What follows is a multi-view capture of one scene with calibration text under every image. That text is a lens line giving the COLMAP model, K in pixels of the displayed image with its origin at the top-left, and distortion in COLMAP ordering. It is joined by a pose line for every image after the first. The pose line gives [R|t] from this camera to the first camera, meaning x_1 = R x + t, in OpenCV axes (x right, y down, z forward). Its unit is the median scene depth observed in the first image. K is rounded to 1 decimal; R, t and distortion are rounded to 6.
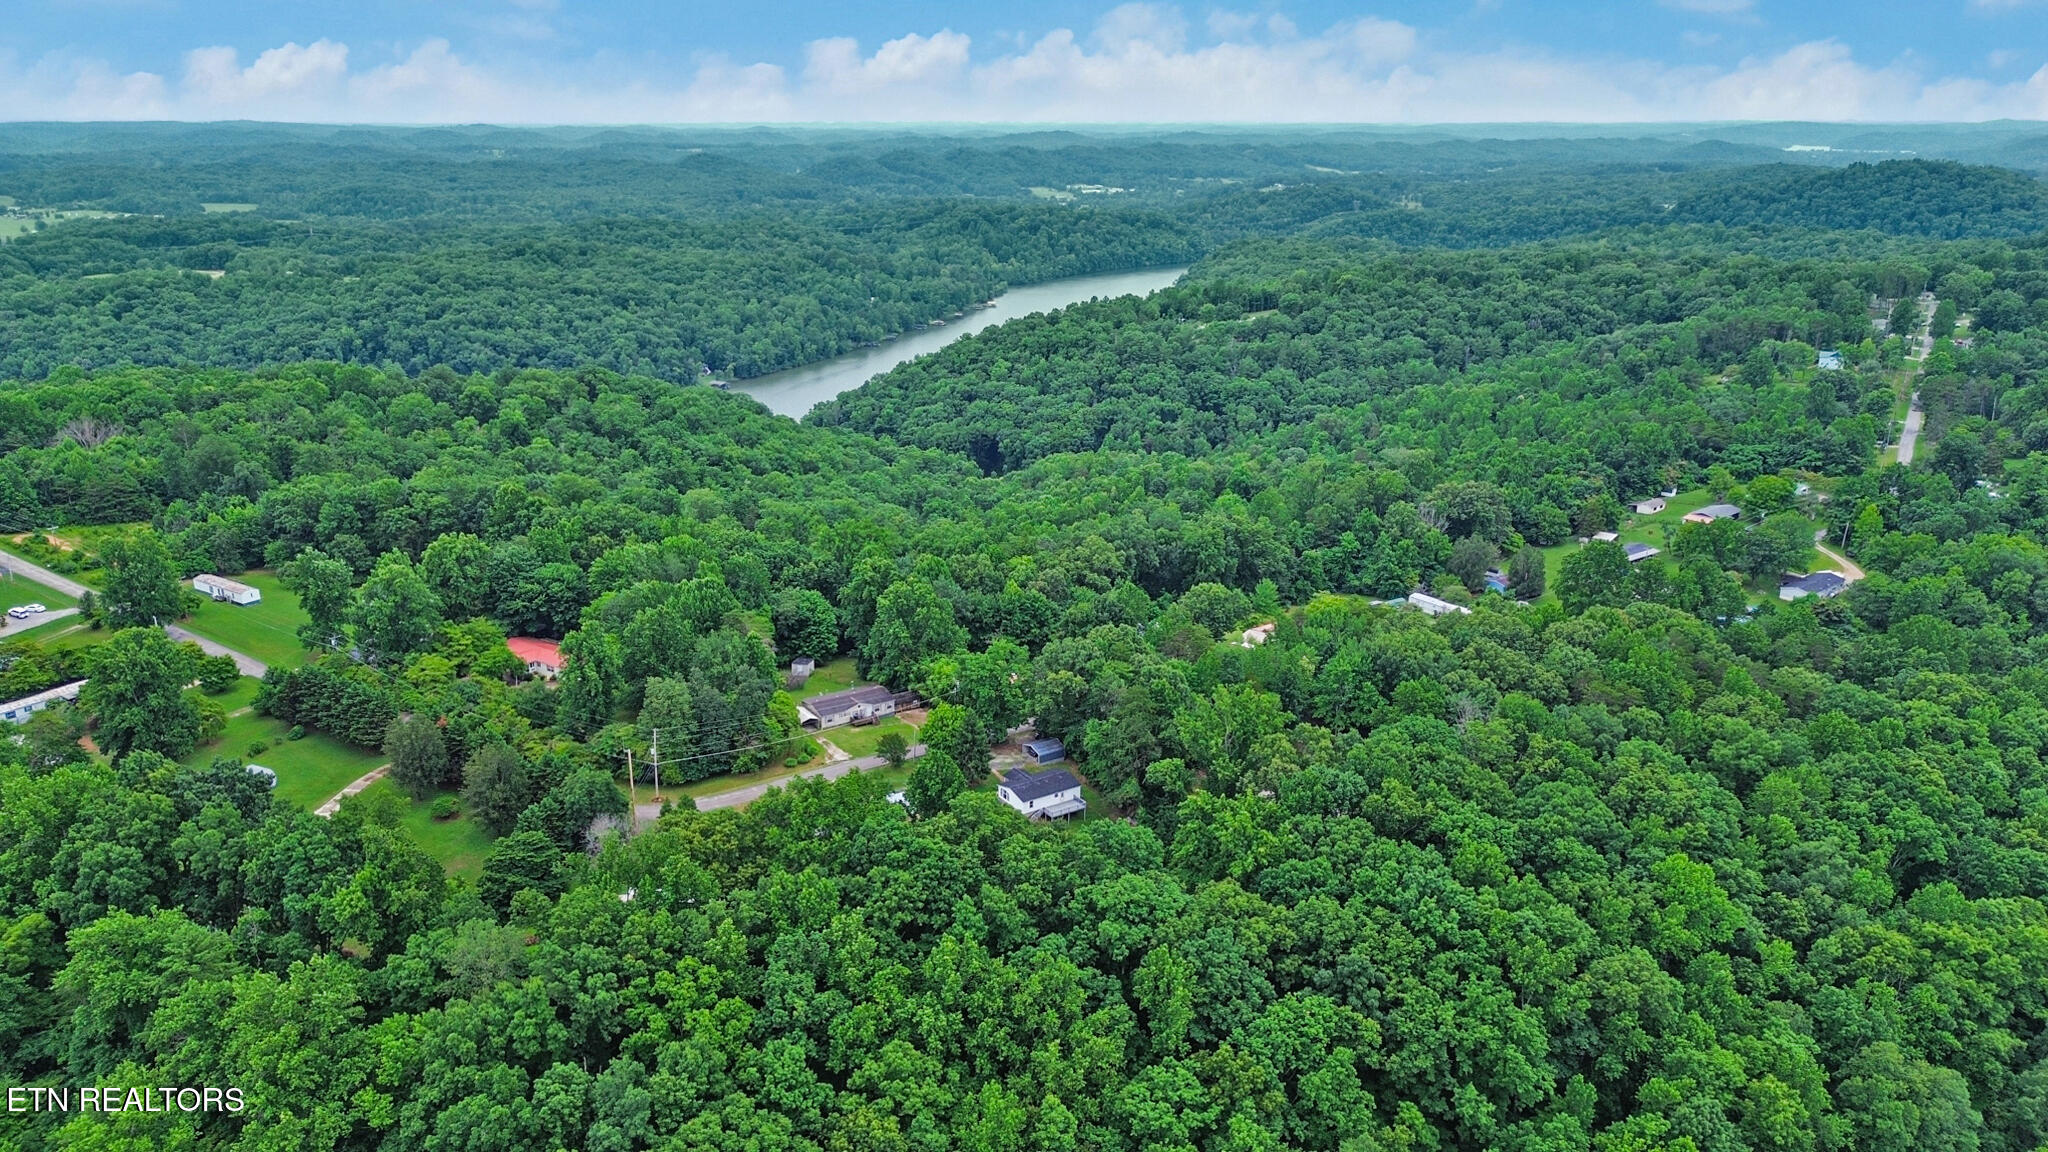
lens RADIAL K [[1517.5, 0, 1015.4], [0, 1517.5, 572.1], [0, 0, 1]] dist [0.082866, -0.100697]
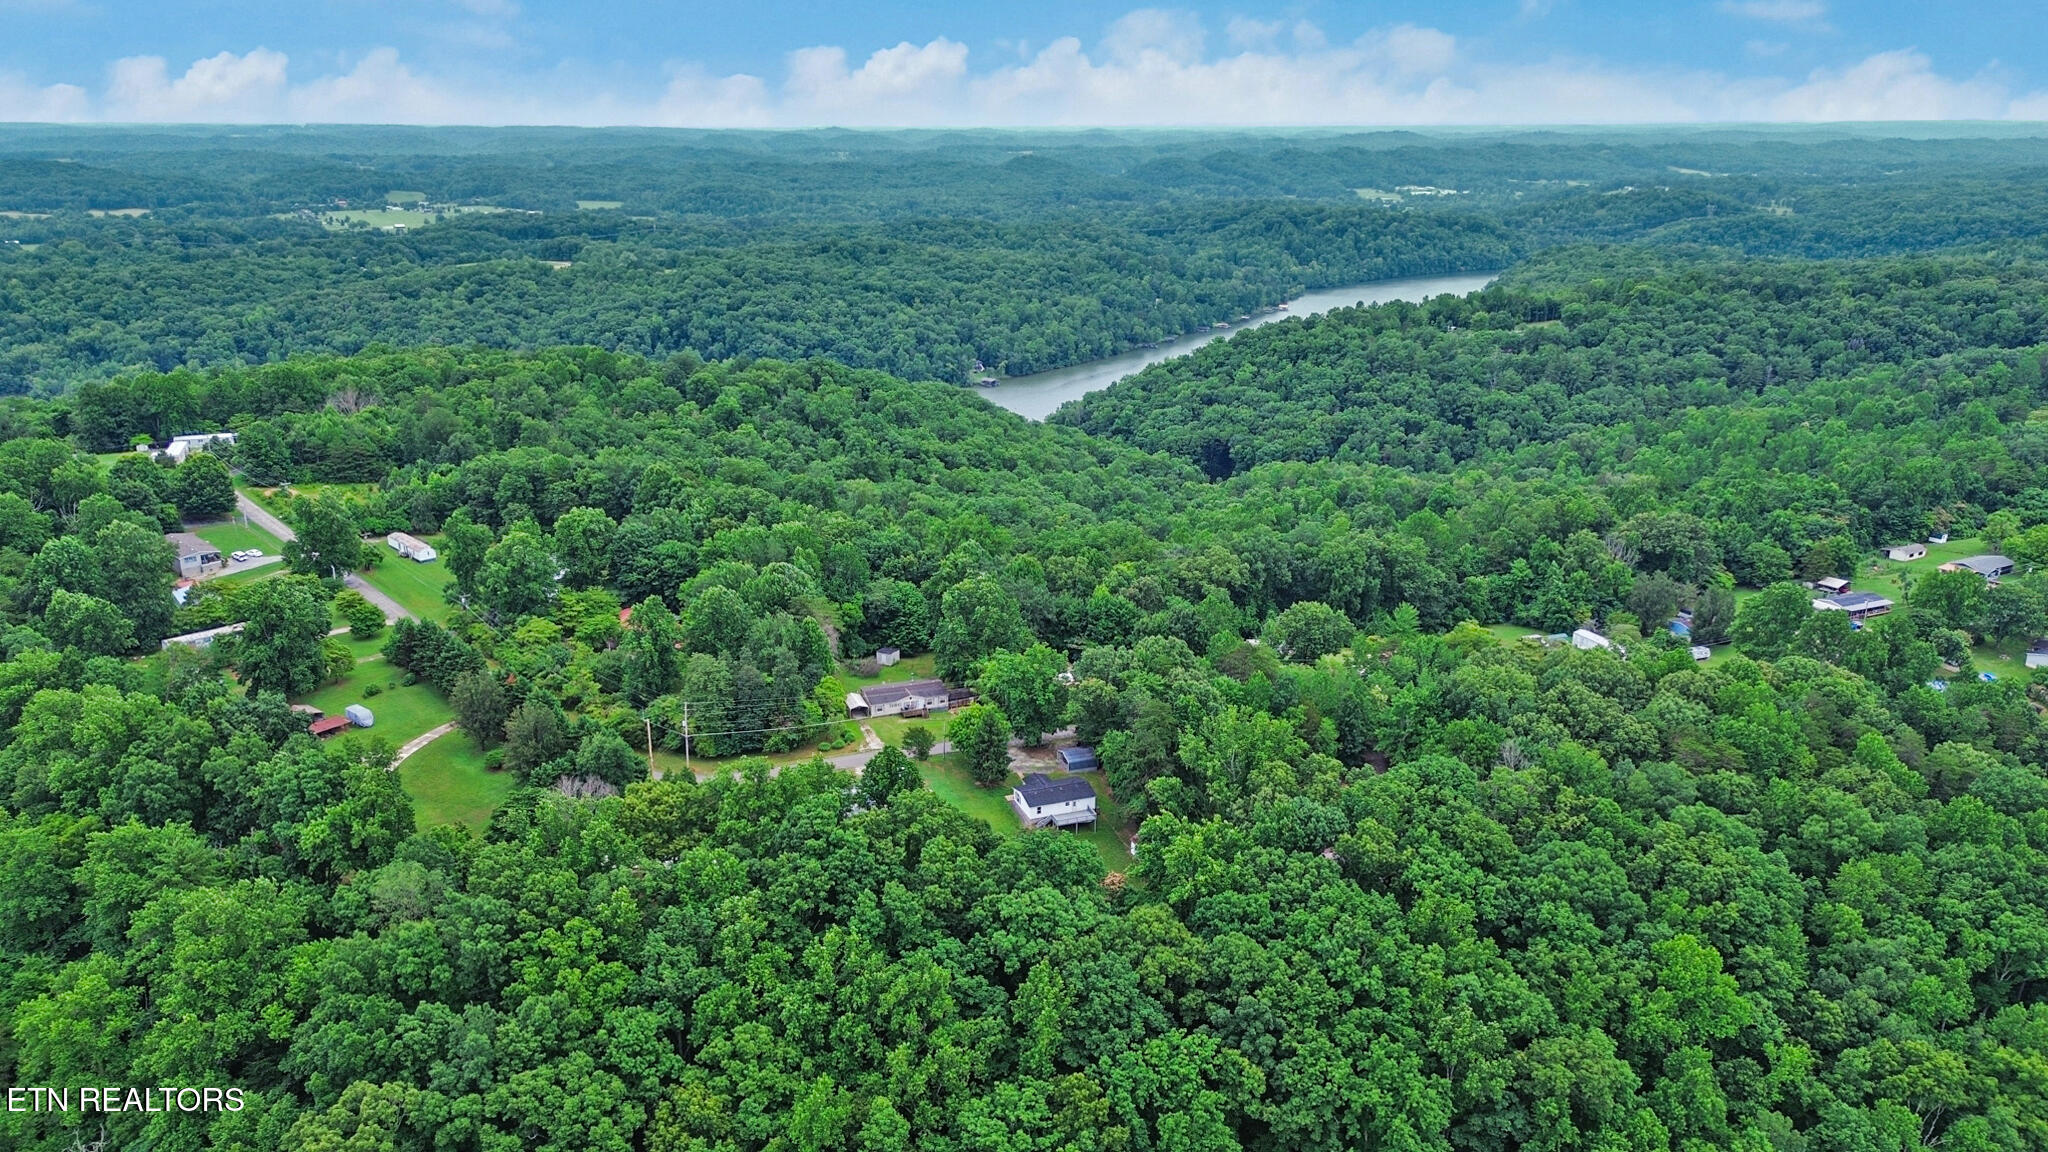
lens RADIAL K [[1517.5, 0, 1015.4], [0, 1517.5, 572.1], [0, 0, 1]] dist [0.082866, -0.100697]
pose [[0.972648, 0.063813, -0.223349, 0.151792], [-0.064061, 0.997927, 0.006143, -0.005203], [0.223278, 0.008333, 0.974719, 0.022345]]
